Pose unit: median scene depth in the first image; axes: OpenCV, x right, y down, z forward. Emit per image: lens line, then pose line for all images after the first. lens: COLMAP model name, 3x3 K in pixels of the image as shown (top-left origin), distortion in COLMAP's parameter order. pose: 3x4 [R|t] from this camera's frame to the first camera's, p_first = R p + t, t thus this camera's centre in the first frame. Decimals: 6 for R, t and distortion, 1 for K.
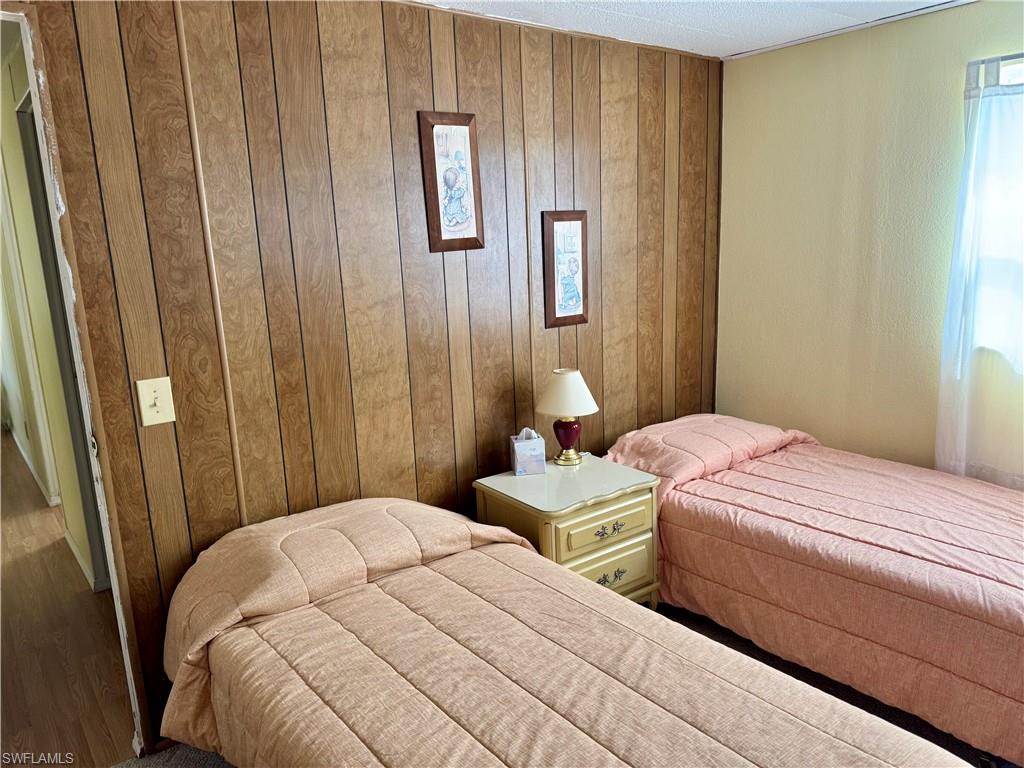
lens RADIAL K [[720.5, 0, 515.4], [0, 720.5, 386.2], [0, 0, 1]] dist [-0.005973, -0.001958]
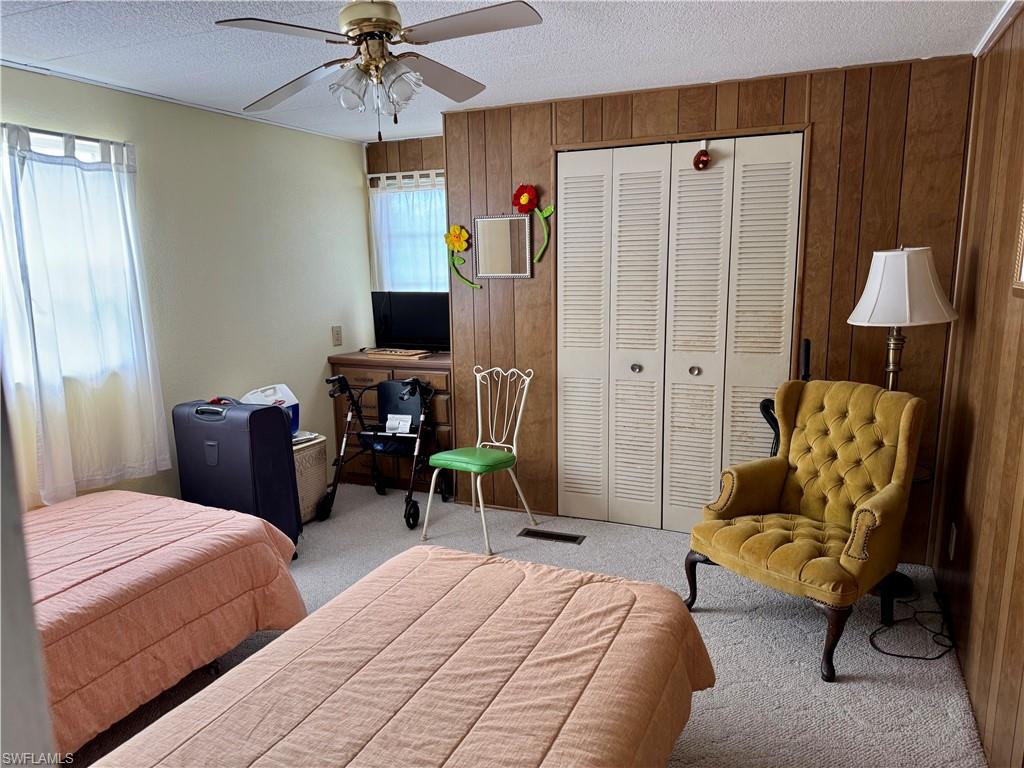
lens RADIAL K [[720.5, 0, 513.3], [0, 720.5, 386.9], [0, 0, 1]] dist [-0.005973, -0.001958]
pose [[-0.459817, -0.111723, 0.880957, -0.668320], [0.208892, 0.950607, 0.229587, -0.151824], [-0.863095, 0.289593, -0.413768, 0.859420]]
